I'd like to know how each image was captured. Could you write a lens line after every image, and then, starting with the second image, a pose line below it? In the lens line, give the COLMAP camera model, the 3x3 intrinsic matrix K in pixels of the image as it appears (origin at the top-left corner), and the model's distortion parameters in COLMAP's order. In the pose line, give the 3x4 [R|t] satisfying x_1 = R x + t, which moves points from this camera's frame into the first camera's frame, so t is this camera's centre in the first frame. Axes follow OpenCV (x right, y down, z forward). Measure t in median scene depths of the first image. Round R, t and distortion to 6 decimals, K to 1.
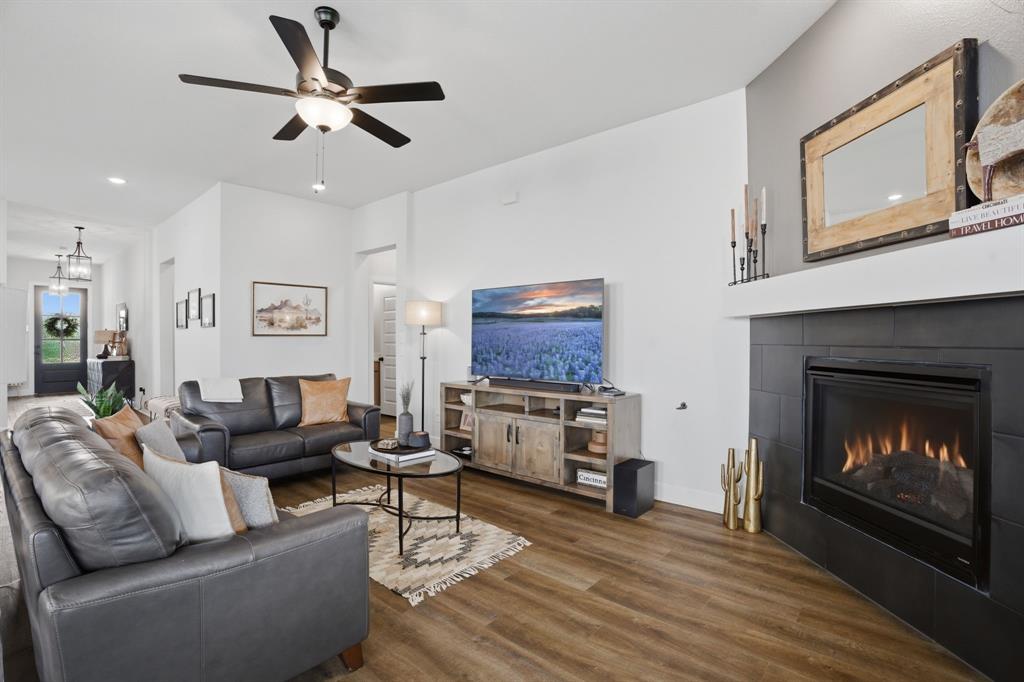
lens RADIAL K [[472.1, 0, 514.5], [0, 472.1, 342.8], [0, 0, 1]] dist [-0.074442, 0.026112]
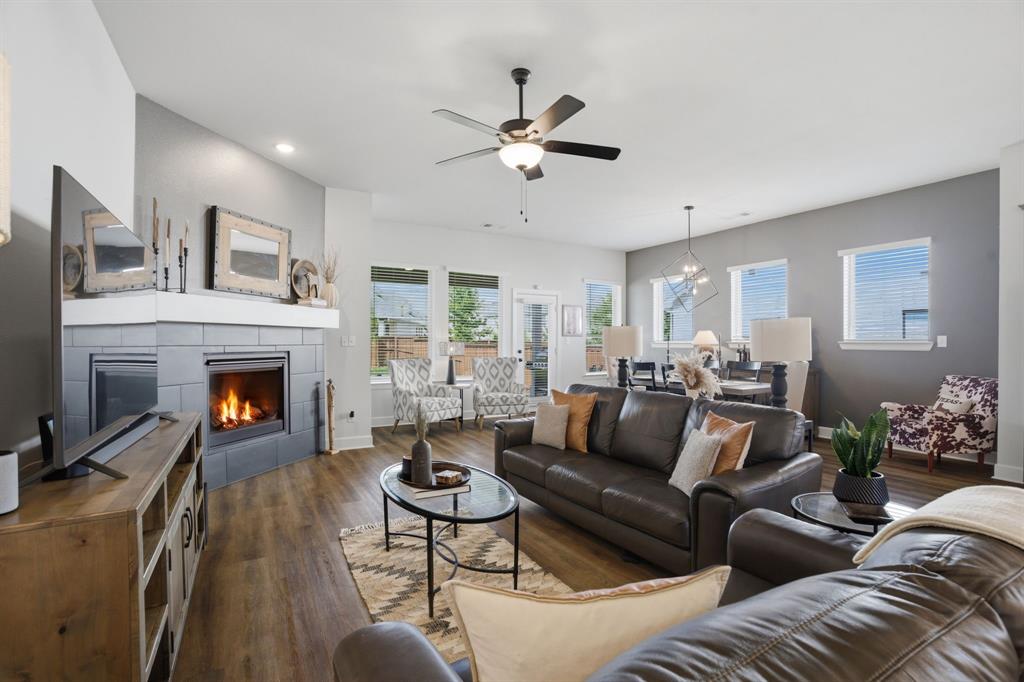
lens RADIAL K [[472.1, 0, 514.5], [0, 472.1, 342.8], [0, 0, 1]] dist [-0.074442, 0.026112]
pose [[-0.944643, -0.003080, 0.328087, -0.490722], [-0.002117, 0.999992, 0.003294, -0.005920], [-0.328094, 0.002417, -0.944642, 1.327919]]
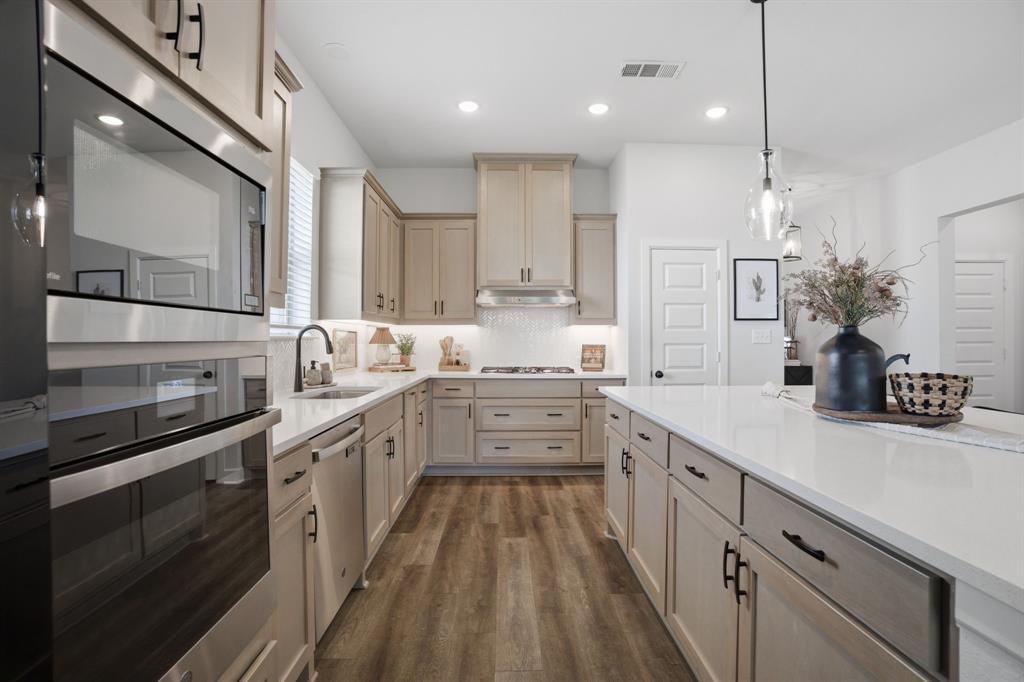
lens RADIAL K [[472.1, 0, 514.5], [0, 472.1, 342.8], [0, 0, 1]] dist [-0.074442, 0.026112]
pose [[0.670696, 0.002906, -0.741726, -1.231035], [-0.001424, 0.999996, 0.002631, -0.000568], [0.741731, -0.000708, 0.670698, 0.247570]]
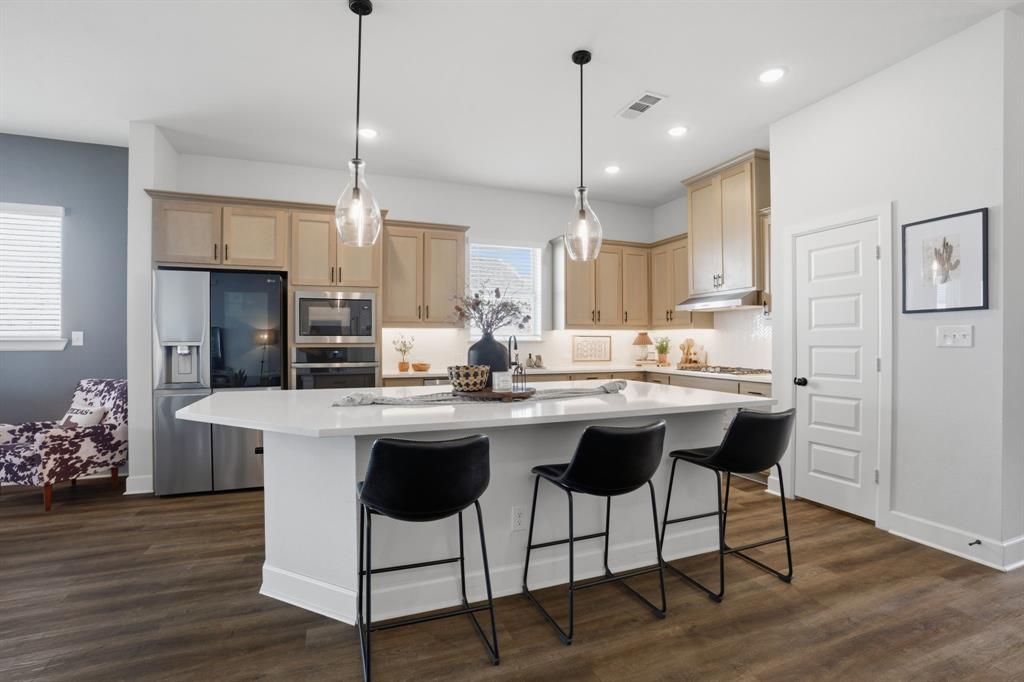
lens RADIAL K [[472.1, 0, 514.5], [0, 472.1, 342.8], [0, 0, 1]] dist [-0.074442, 0.026112]
pose [[-0.466839, 0.000780, -0.884342, -0.756088], [-0.002156, 0.999996, 0.002020, -0.002845], [0.884340, 0.002850, -0.466835, 1.114738]]
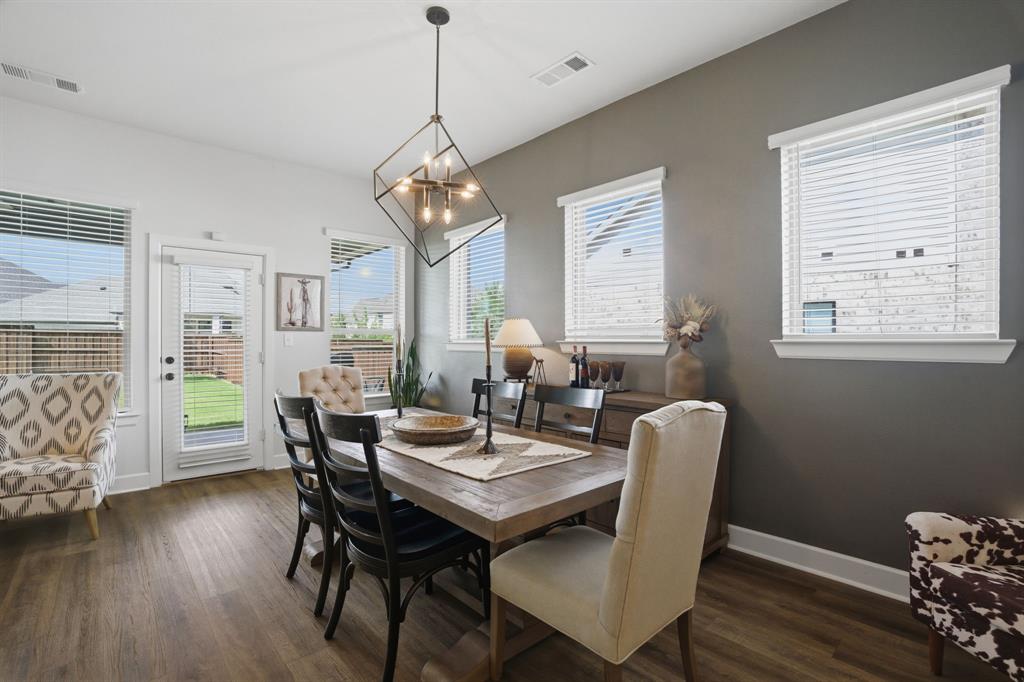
lens RADIAL K [[472.1, 0, 514.5], [0, 472.1, 342.8], [0, 0, 1]] dist [-0.074442, 0.026112]
pose [[-0.992904, -0.002070, 0.118901, -0.705164], [-0.001533, 0.999988, 0.004610, -0.005327], [-0.118909, 0.004395, -0.992895, 0.302509]]
